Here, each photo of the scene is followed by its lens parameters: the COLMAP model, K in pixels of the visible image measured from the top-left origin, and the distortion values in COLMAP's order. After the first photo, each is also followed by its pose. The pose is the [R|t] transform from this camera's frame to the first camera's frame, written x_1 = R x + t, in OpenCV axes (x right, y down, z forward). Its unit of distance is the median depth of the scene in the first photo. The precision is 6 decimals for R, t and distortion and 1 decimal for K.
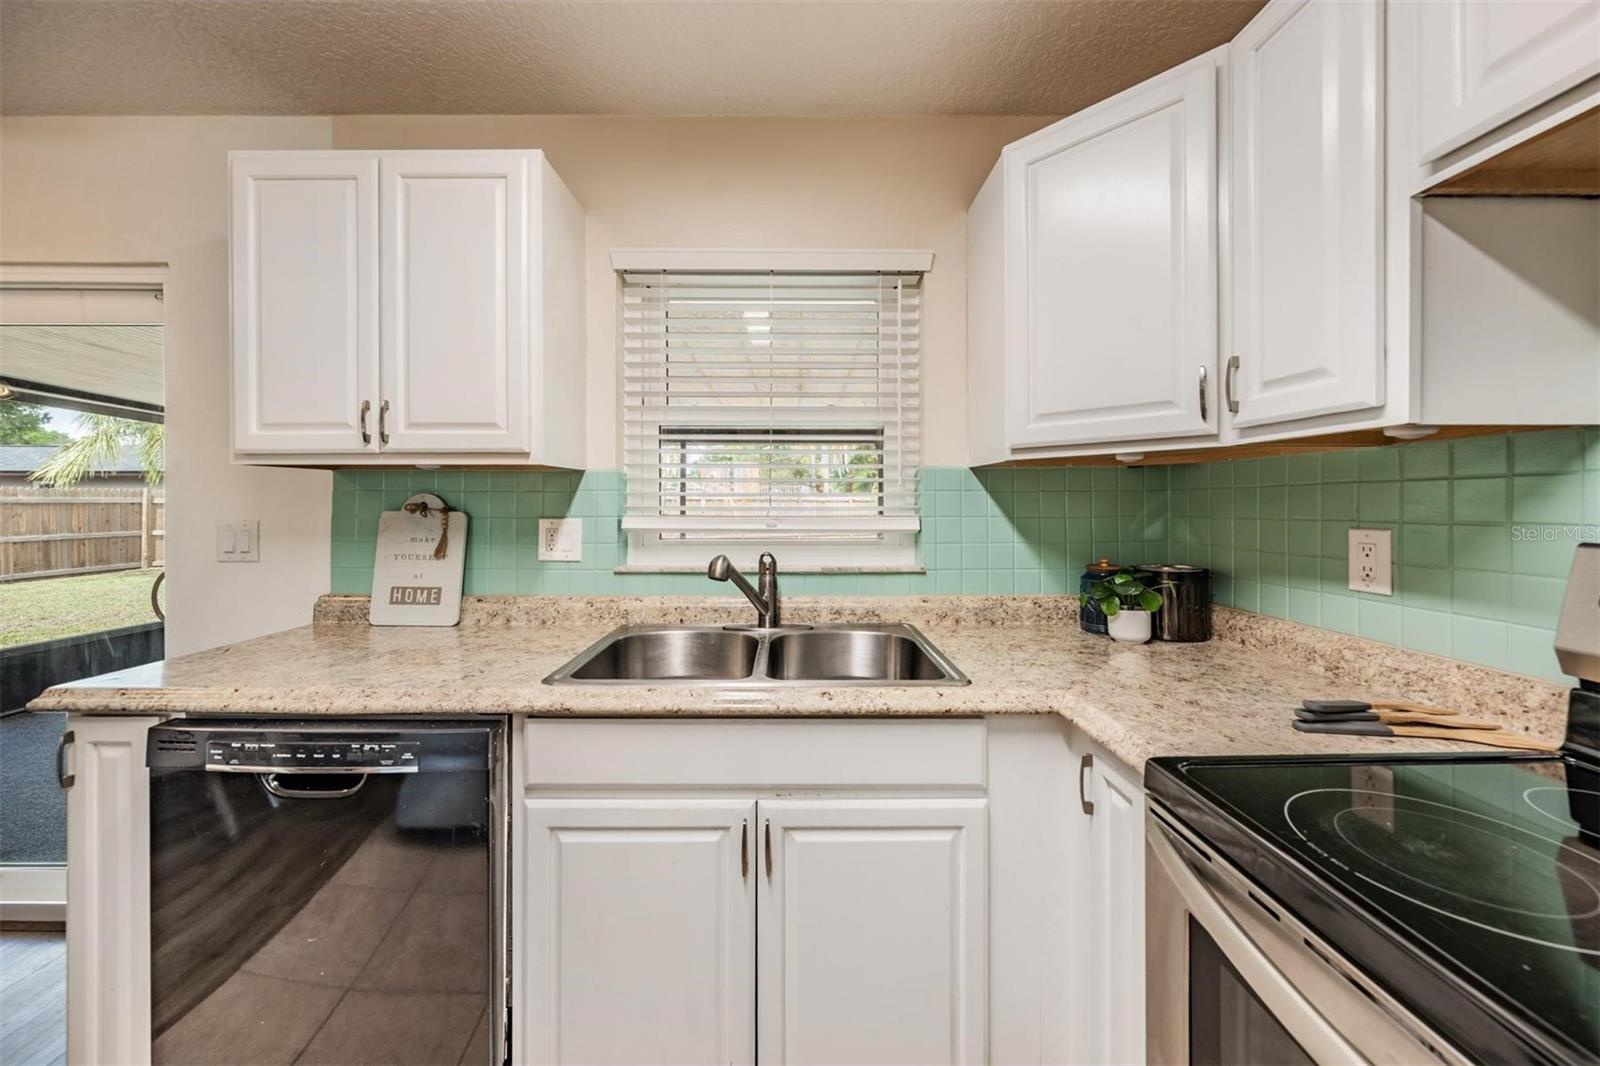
lens RADIAL K [[553.8, 0, 780.4], [0, 553.8, 502.3], [0, 0, 1]] dist [-0.000742, -0.000093]
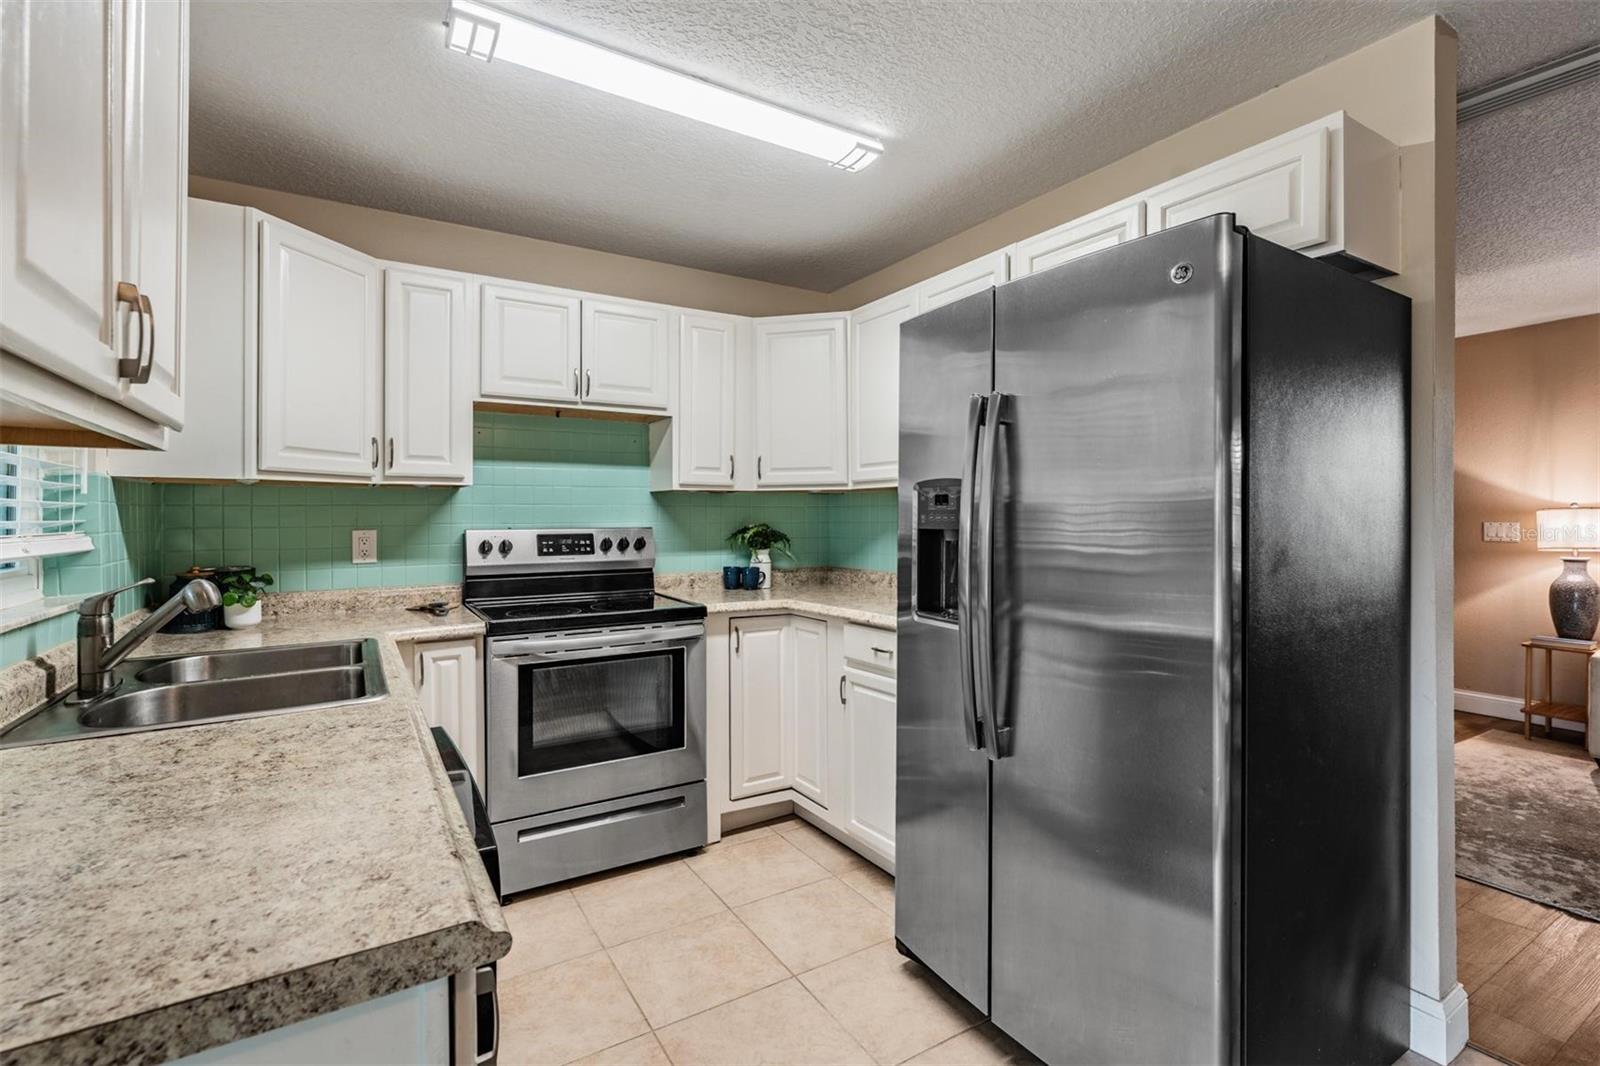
lens RADIAL K [[734.1, 0, 788.2], [0, 734.1, 518.4], [0, 0, 1]] dist [0.005895, -0.001106]
pose [[-0.504288, 0.000288, 0.863535, -1.250996], [0.003974, 0.999990, 0.001987, 0.006633], [-0.863526, 0.004434, -0.504285, 0.686639]]
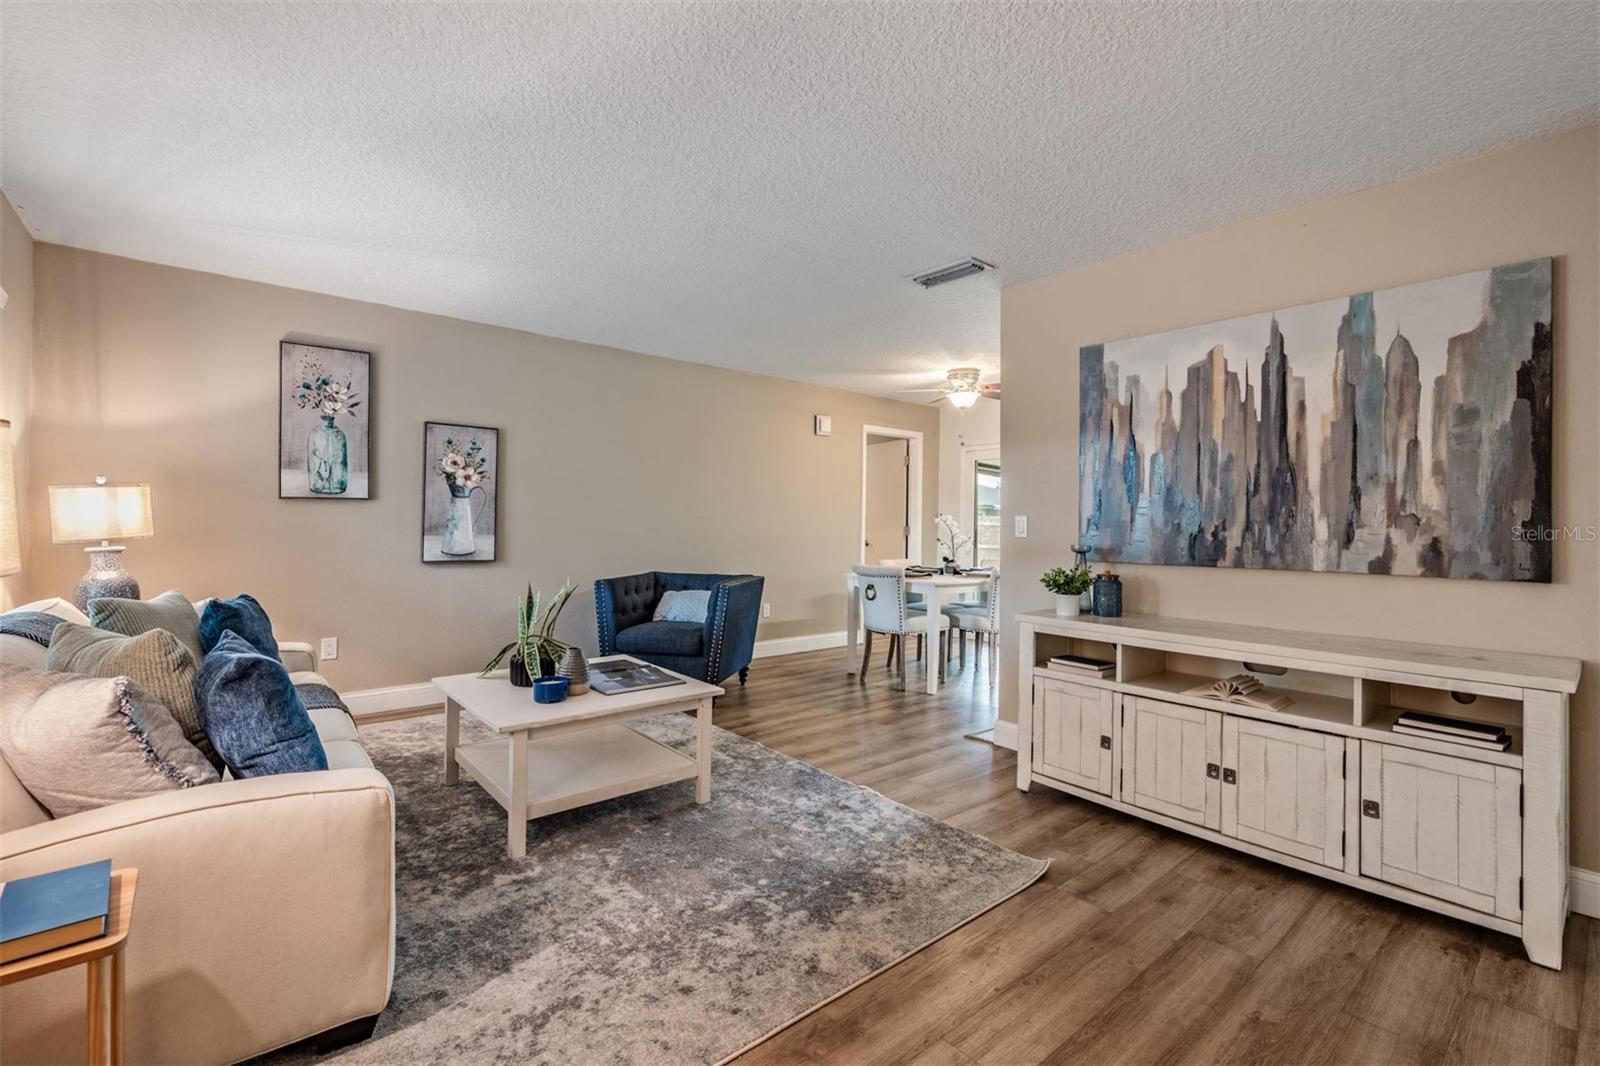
lens RADIAL K [[684.7, 0, 792.1], [0, 684.7, 521.9], [0, 0, 1]] dist [0.002627, -0.000050]
pose [[0.635571, 0.006103, -0.772019, 0.532189], [-0.015284, 0.999872, -0.004679, 0.069818], [0.771892, 0.014773, 0.635583, -2.730792]]
